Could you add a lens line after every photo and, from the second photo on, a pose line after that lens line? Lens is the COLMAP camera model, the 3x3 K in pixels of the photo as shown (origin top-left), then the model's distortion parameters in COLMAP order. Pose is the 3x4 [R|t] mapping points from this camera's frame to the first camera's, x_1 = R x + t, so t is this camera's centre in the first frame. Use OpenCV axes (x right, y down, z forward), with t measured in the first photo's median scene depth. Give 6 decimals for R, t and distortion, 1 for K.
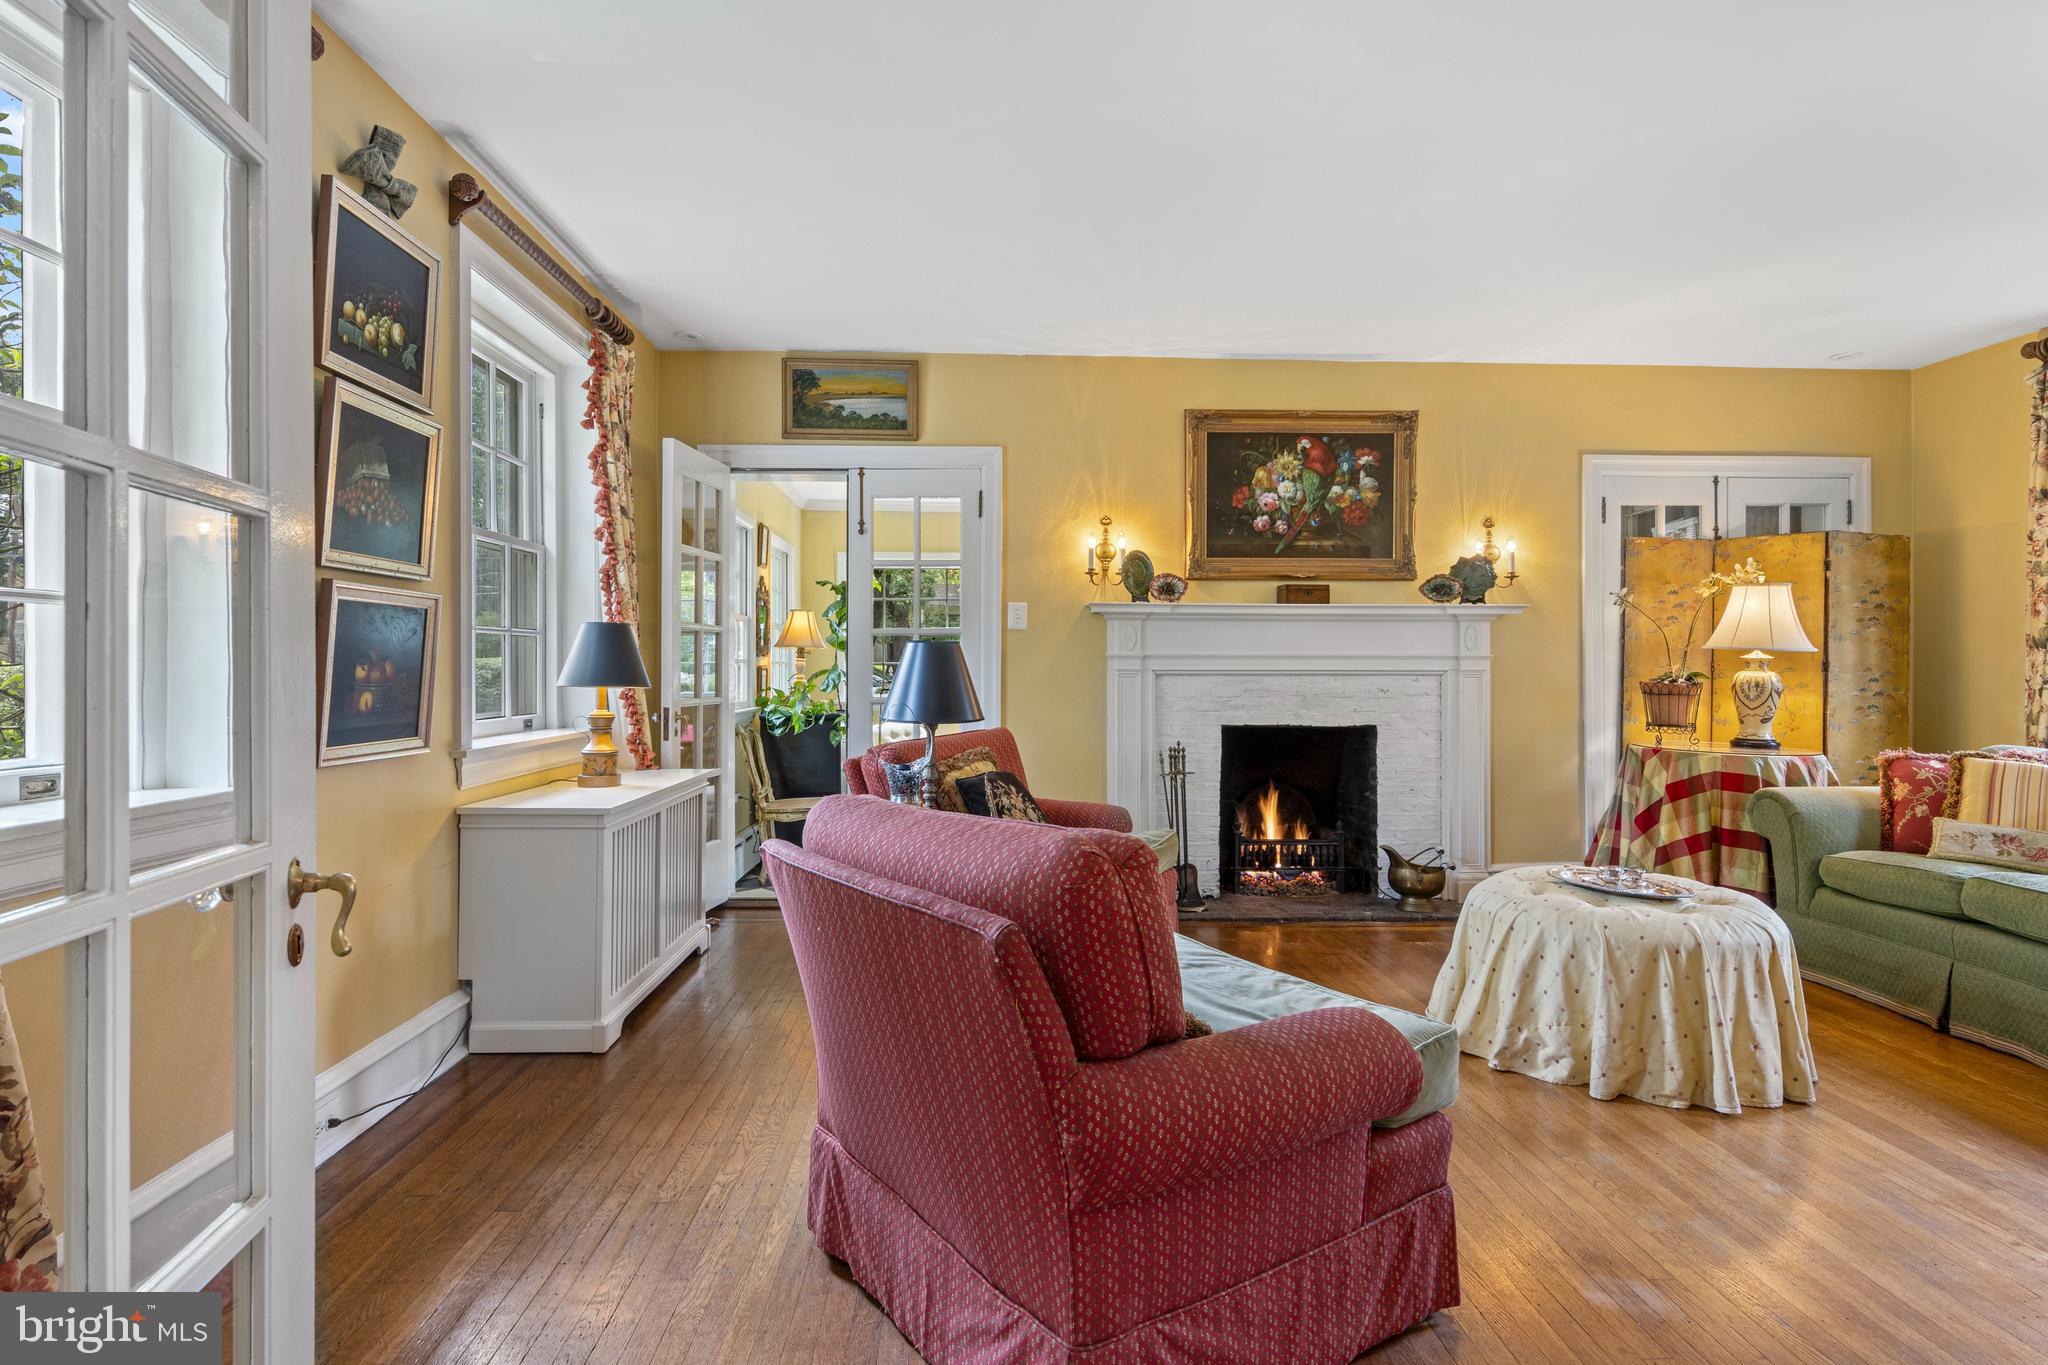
lens RADIAL K [[1043.2, 0, 1024.0], [0, 1043.2, 674.4], [0, 0, 1]] dist [0.007419, -0.000847]
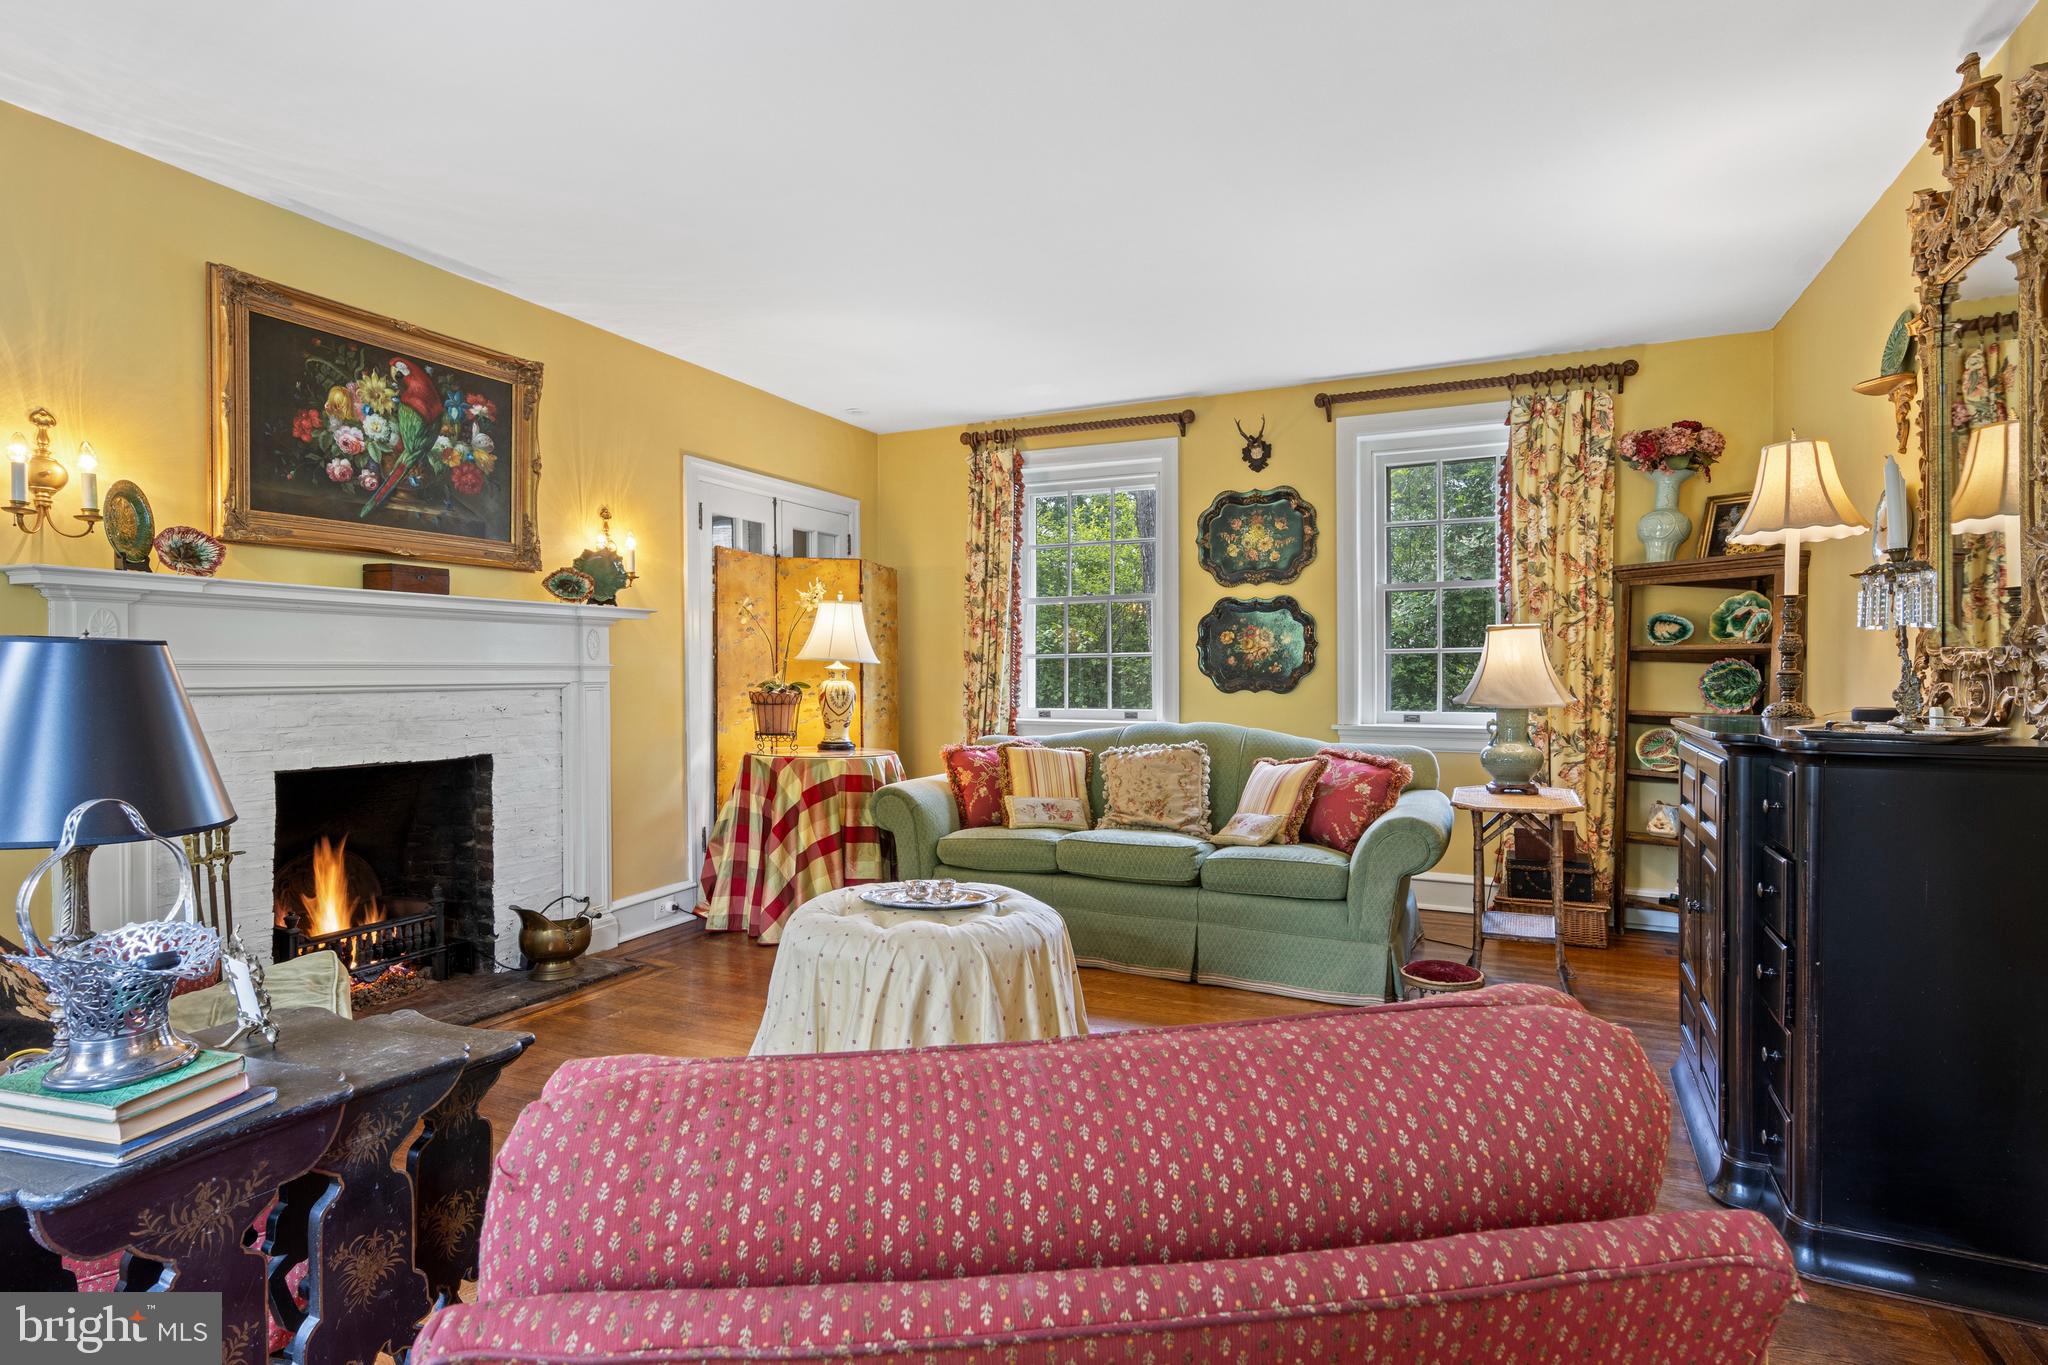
lens RADIAL K [[1043.2, 0, 1024.7], [0, 1043.2, 684.1], [0, 0, 1]] dist [0.007419, -0.000847]
pose [[0.459850, -0.013954, 0.887887, -0.174467], [0.007106, 0.999902, 0.012034, -0.010389], [-0.887968, 0.000776, 0.459904, 0.291590]]
